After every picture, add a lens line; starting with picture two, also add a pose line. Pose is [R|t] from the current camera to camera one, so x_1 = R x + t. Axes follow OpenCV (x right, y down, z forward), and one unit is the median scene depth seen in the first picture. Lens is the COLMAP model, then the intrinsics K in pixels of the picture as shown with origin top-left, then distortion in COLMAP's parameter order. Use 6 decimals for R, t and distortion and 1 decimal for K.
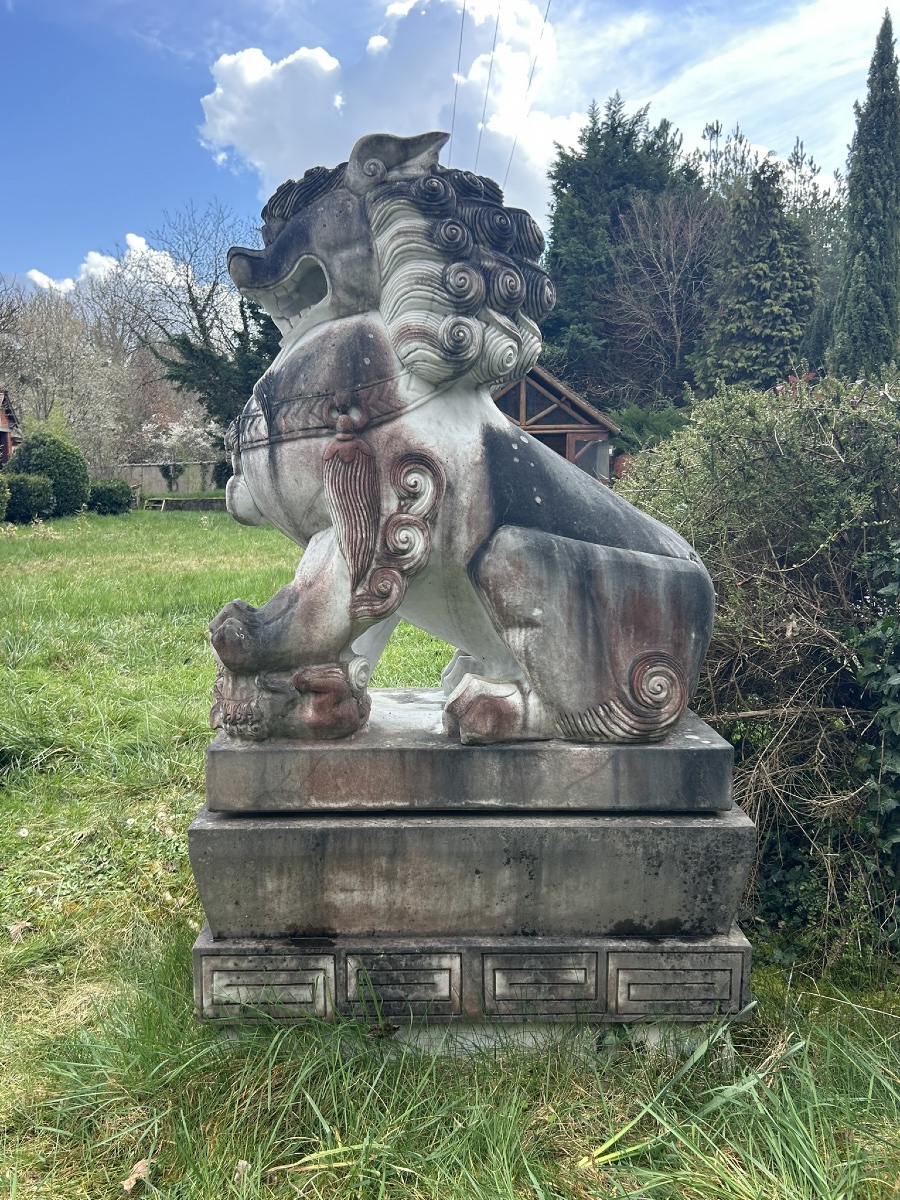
lens RADIAL K [[1000.7, 0, 444.5], [0, 1000.7, 605.6], [0, 0, 1]] dist [0.143057, -0.336226]
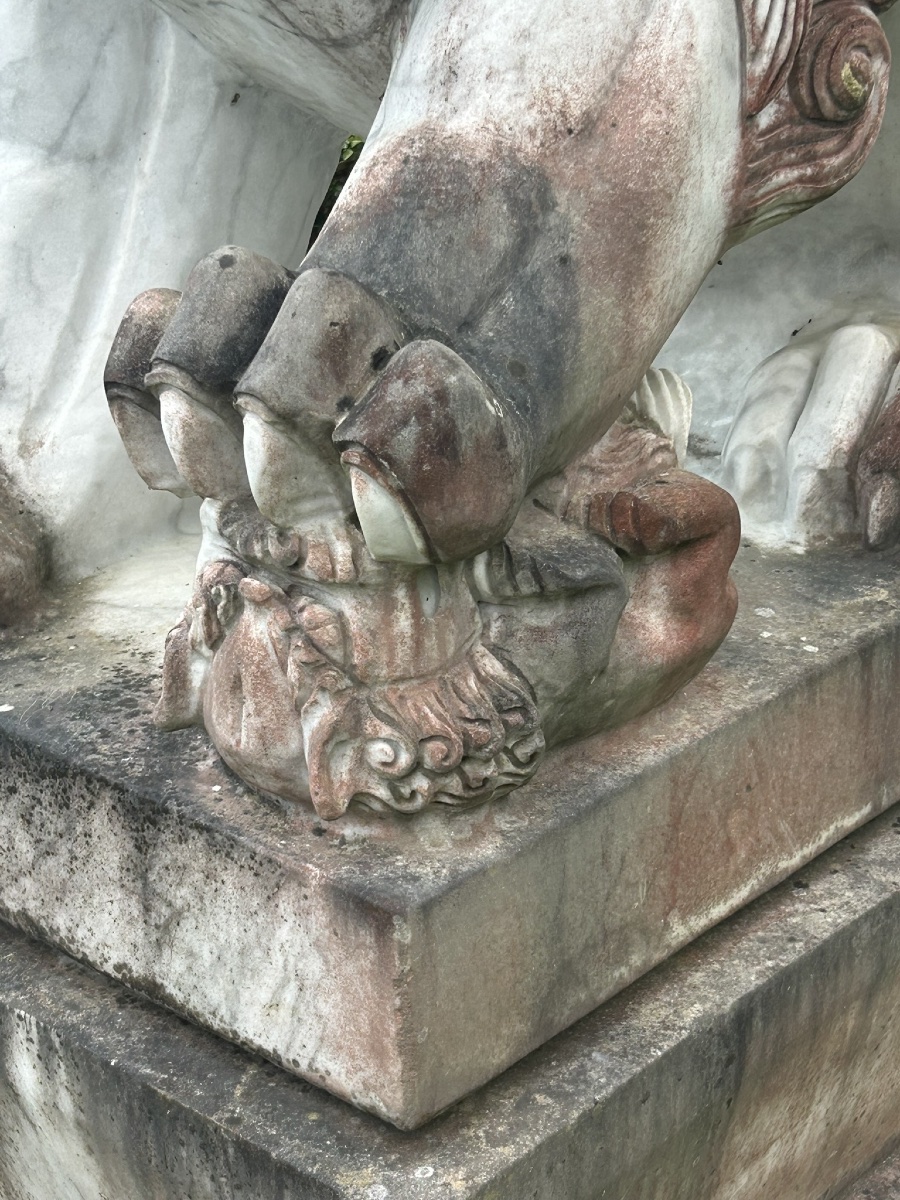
lens RADIAL K [[2507.2, 0, 446.4], [0, 2507.2, 620.6], [0, 0, 1]] dist [0.198389, -0.228319]
pose [[0.682958, -0.316141, 0.658501, -0.592519], [0.114514, 0.936682, 0.330927, -0.113479], [-0.721426, -0.150601, 0.675918, 0.601913]]
